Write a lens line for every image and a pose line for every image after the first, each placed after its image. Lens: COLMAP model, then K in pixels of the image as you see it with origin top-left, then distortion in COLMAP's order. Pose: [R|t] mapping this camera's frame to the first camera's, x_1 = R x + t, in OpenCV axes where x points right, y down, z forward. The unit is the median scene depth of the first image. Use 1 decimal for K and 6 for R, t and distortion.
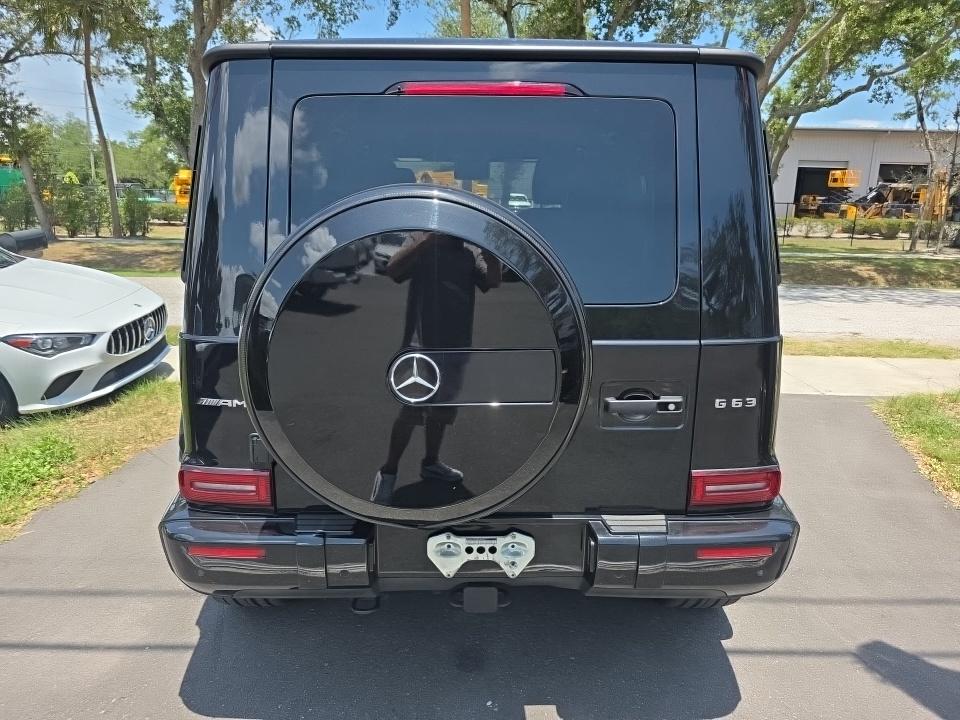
lens RADIAL K [[657.1, 0, 485.1], [0, 657.1, 358.8], [0, 0, 1]] dist [0.016427, -0.022122]
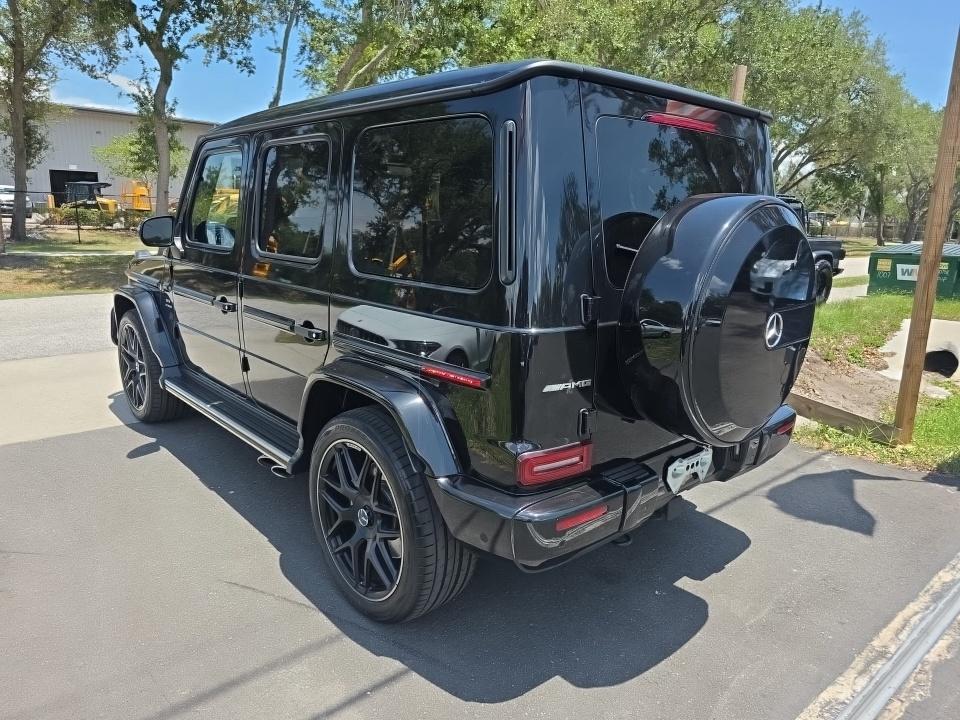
lens RADIAL K [[657.1, 0, 479.4], [0, 657.1, 368.2], [0, 0, 1]] dist [0.016427, -0.022122]
pose [[0.756079, -0.149659, 0.637140, -1.133917], [0.141034, 0.987889, 0.064685, -0.055739], [-0.639104, 0.040952, 0.768029, 0.221267]]
